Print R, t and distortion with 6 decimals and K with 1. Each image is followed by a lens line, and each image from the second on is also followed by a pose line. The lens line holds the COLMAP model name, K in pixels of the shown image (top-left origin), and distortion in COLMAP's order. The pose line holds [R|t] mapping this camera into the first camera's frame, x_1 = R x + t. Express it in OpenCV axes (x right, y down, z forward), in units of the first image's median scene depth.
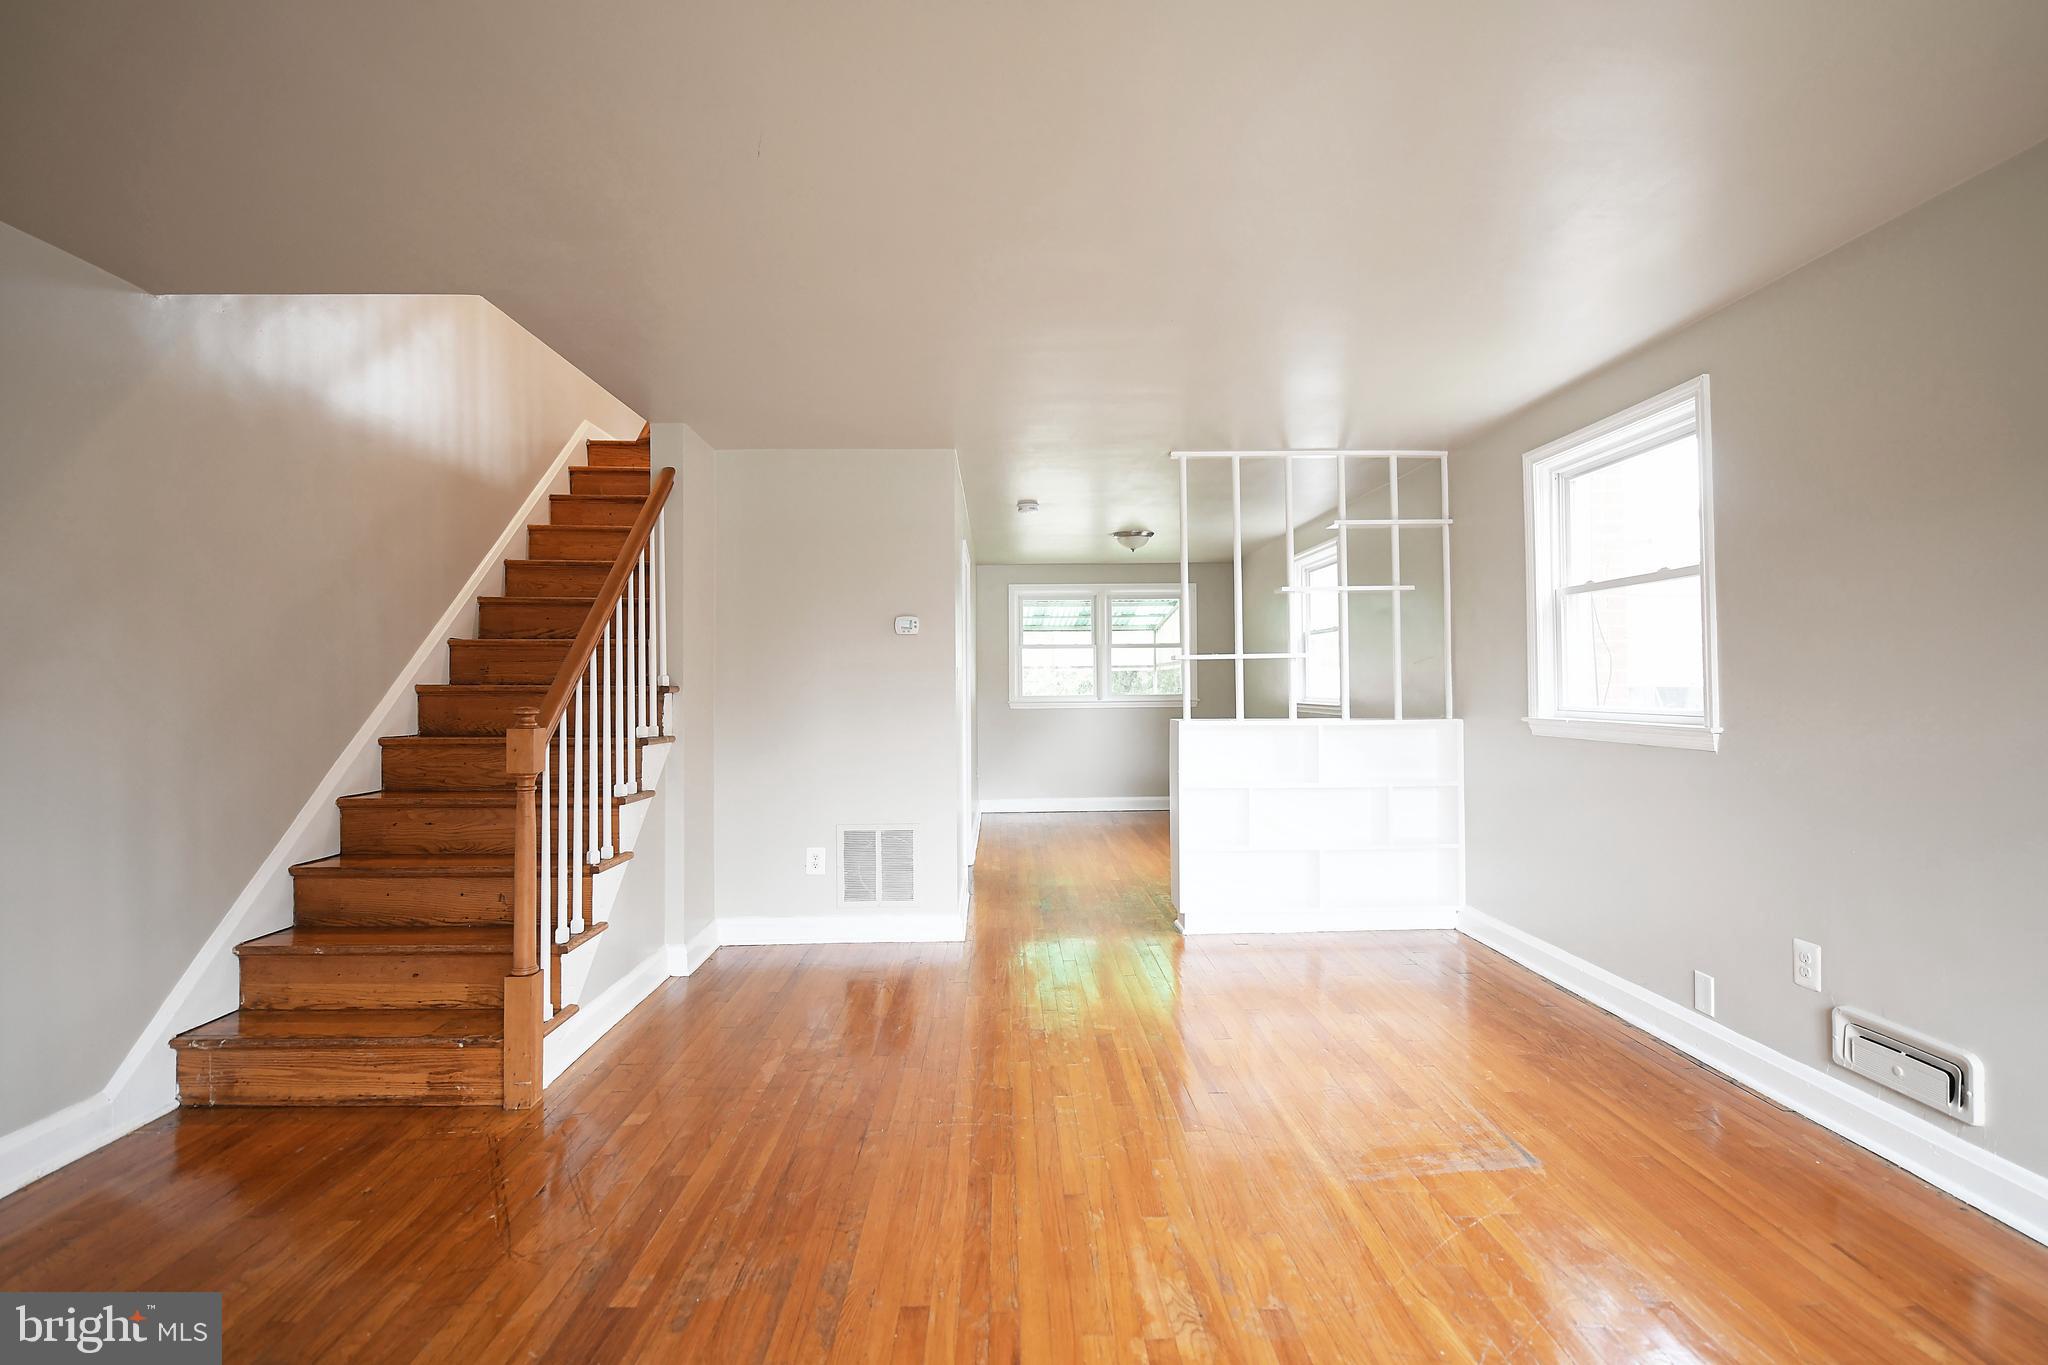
lens RADIAL K [[939.2, 0, 1024.0], [0, 939.2, 682.5], [0, 0, 1]] dist [-0.018187, -0.000842]
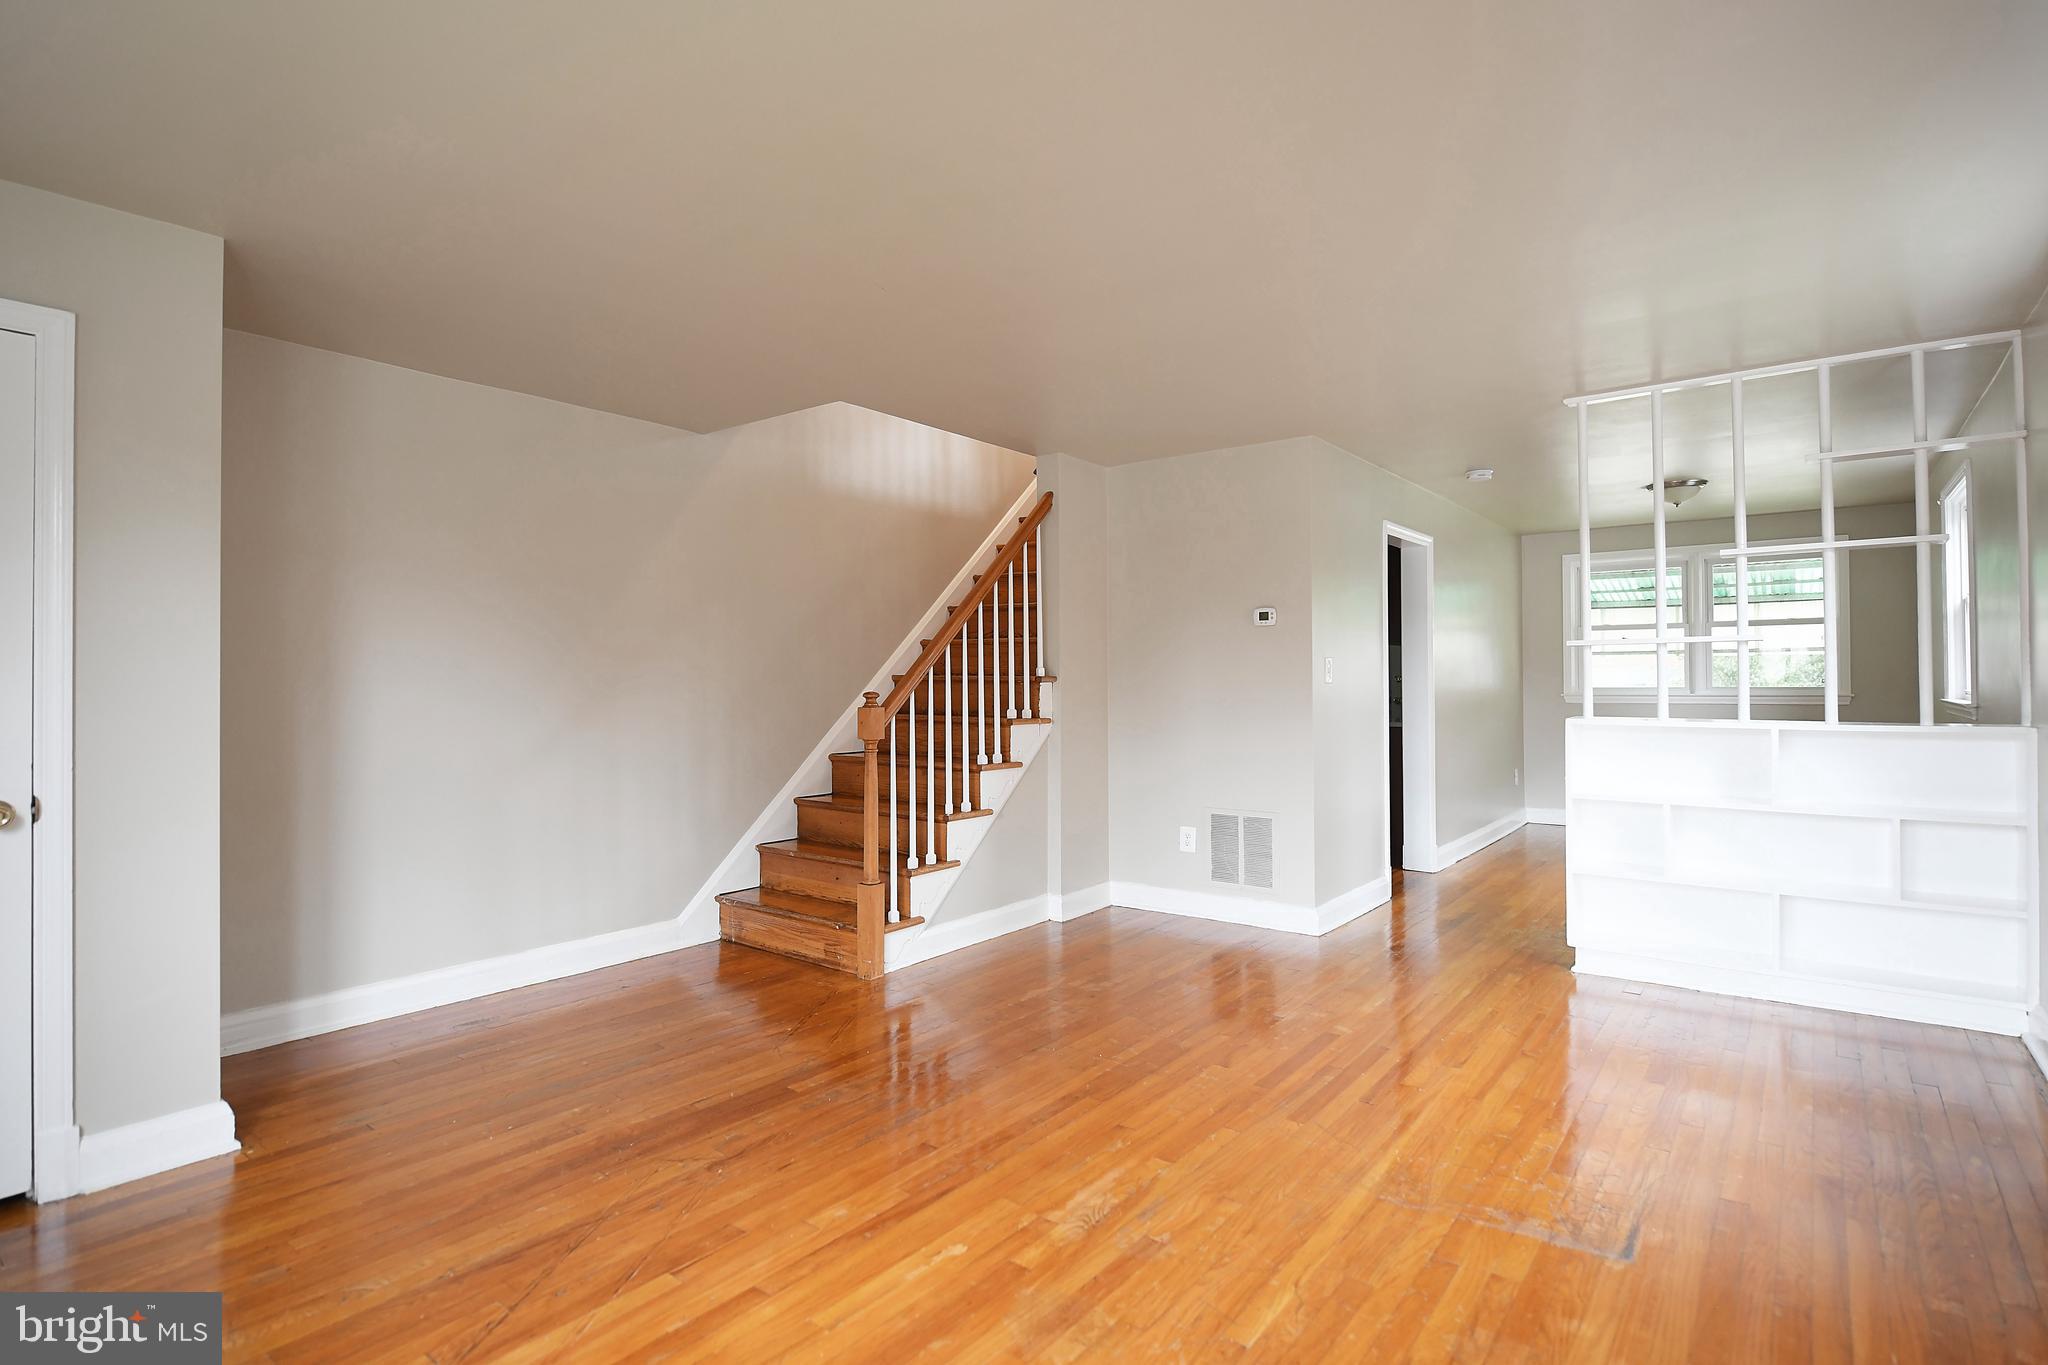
lens RADIAL K [[1010.9, 0, 1024.0], [0, 1010.9, 682.5], [0, 0, 1]] dist [-0.025107, -0.000315]
pose [[0.773231, 0.007118, -0.634084, 0.513428], [0.001473, 0.999914, 0.013021, -0.005901], [0.634122, -0.011003, 0.773154, -0.012451]]
